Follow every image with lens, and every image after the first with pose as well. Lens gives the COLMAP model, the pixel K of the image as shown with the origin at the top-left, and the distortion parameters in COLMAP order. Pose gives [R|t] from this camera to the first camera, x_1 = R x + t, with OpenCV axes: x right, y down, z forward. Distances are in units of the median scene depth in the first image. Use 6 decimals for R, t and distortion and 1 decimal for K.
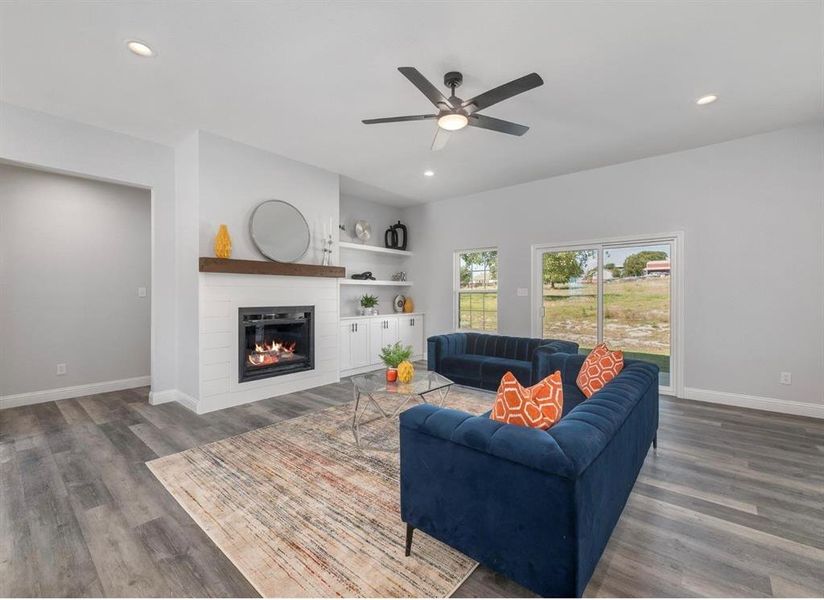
lens RADIAL K [[363.7, 0, 410.3], [0, 363.7, 295.8], [0, 0, 1]] dist [0.003181, -0.000945]
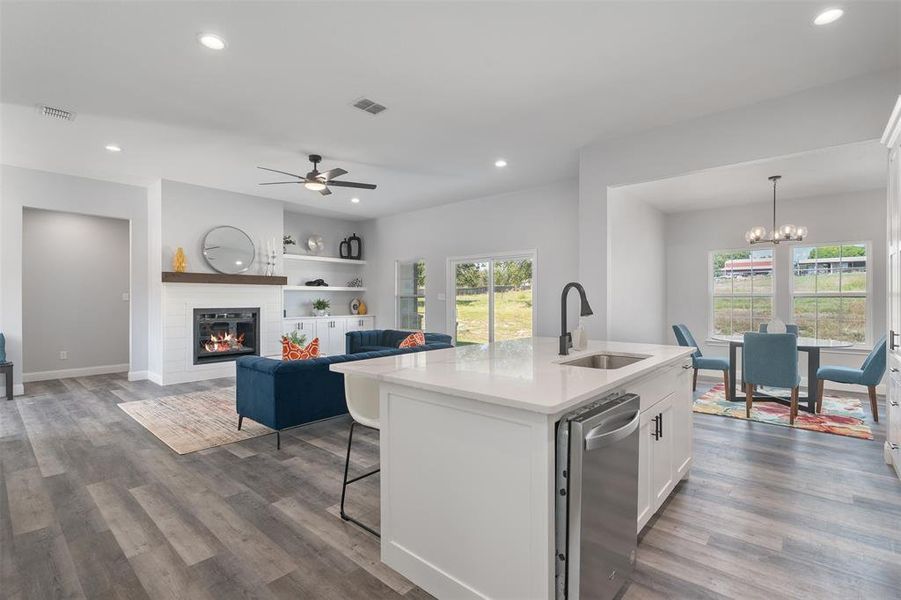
lens RADIAL K [[421.4, 0, 450.5], [0, 421.4, 300.9], [0, 0, 1]] dist [-0.002207, -0.001535]
pose [[0.999884, -0.000113, -0.015205, 0.359386], [0.000143, 0.999998, 0.001935, 0.001180], [0.015204, -0.001937, 0.999883, -0.384234]]
